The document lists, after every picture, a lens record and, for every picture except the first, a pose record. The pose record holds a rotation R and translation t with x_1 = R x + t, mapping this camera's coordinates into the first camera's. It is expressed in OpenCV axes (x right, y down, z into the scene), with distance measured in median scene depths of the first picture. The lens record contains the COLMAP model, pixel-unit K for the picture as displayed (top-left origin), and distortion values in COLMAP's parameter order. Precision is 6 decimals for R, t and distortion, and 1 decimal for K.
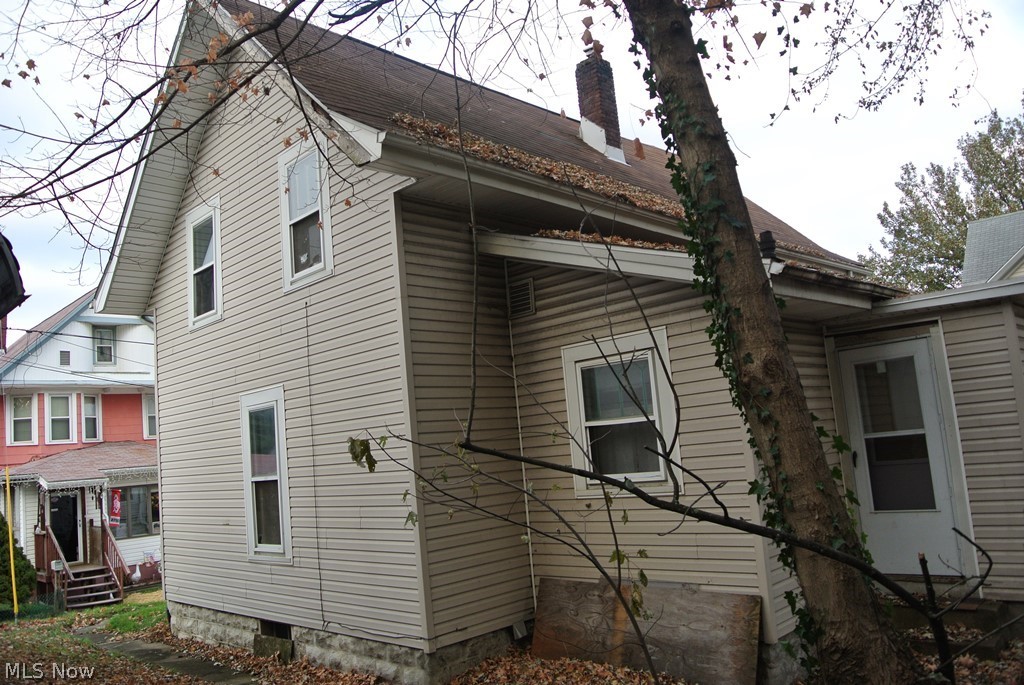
lens RADIAL K [[788.0, 0, 509.3], [0, 788.0, 345.1], [0, 0, 1]] dist [-0.035763, -0.001763]
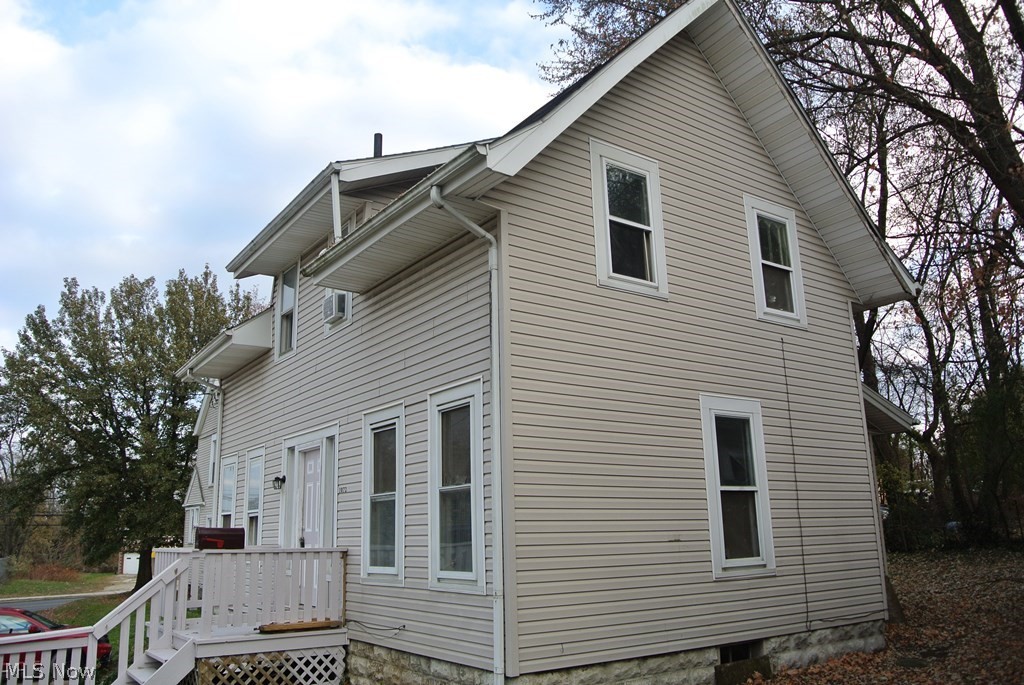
lens RADIAL K [[788.0, 0, 509.4], [0, 788.0, 345.0], [0, 0, 1]] dist [-0.035763, -0.001763]
pose [[0.168445, 0.306355, 0.936896, -1.389963], [-0.122429, 0.949619, -0.288504, 0.332845], [-0.978079, -0.066106, 0.197465, 1.158939]]
